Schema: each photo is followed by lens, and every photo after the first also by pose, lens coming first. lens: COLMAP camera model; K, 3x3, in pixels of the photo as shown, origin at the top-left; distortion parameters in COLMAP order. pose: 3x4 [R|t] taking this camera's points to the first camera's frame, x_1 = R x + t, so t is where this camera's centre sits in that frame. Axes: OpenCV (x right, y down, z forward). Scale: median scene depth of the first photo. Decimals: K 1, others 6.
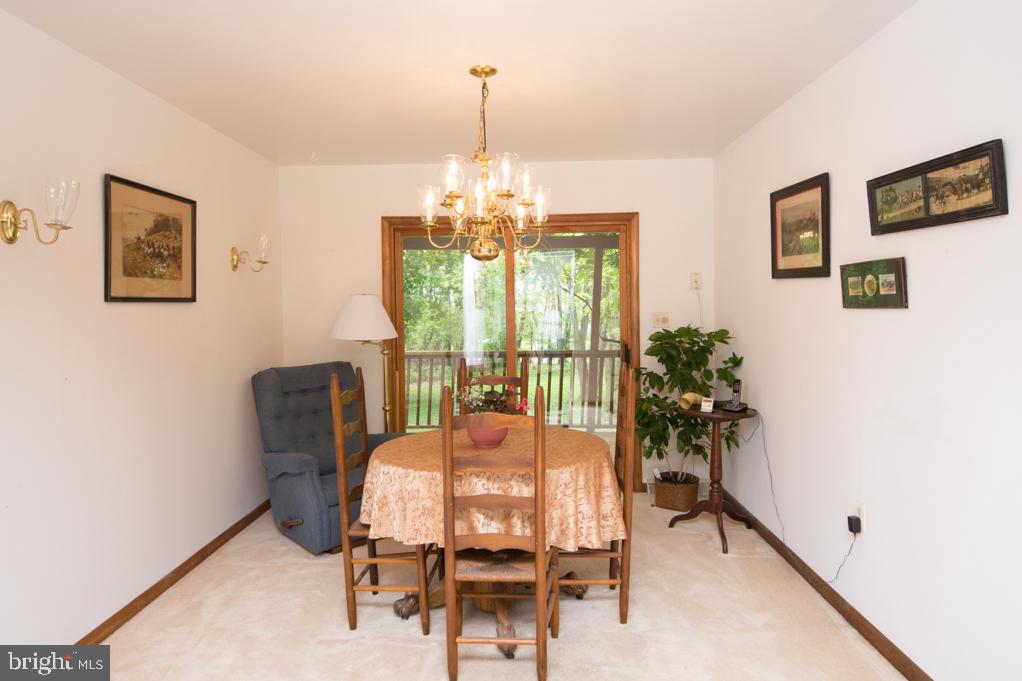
lens RADIAL K [[672.0, 0, 511.0], [0, 672.0, 340.5], [0, 0, 1]] dist [0.008096, -0.002679]
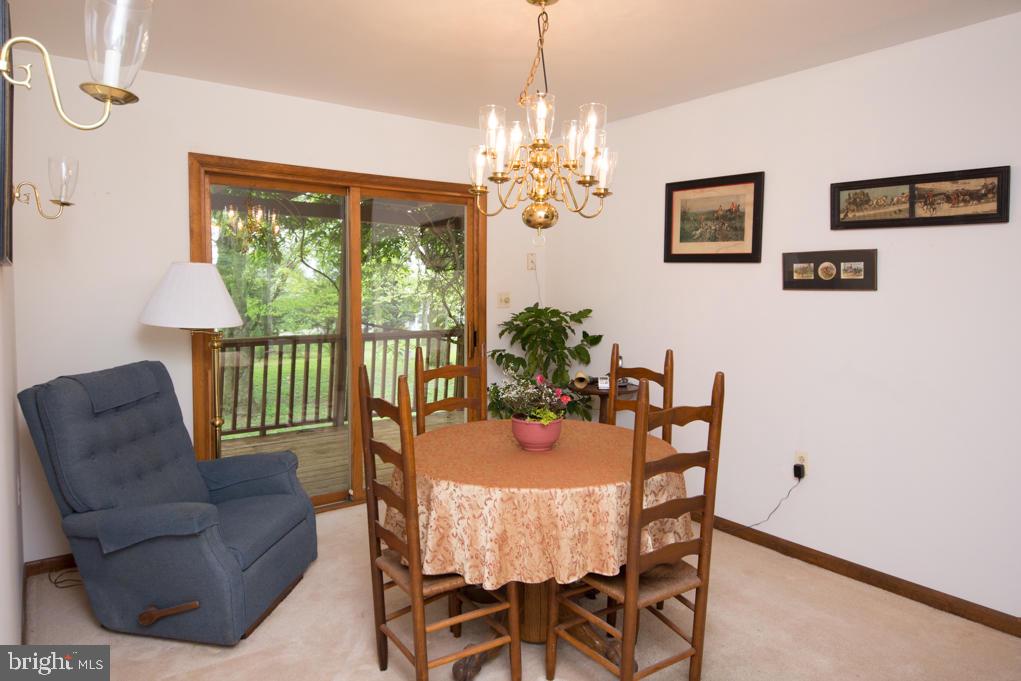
lens RADIAL K [[671.4, 0, 510.5], [0, 671.4, 340.5], [0, 0, 1]] dist [0.008096, -0.002679]
pose [[0.779003, -0.035365, 0.626022, -0.634983], [0.018092, 0.999260, 0.033936, -0.008529], [-0.626759, -0.015111, 0.779067, 0.397201]]
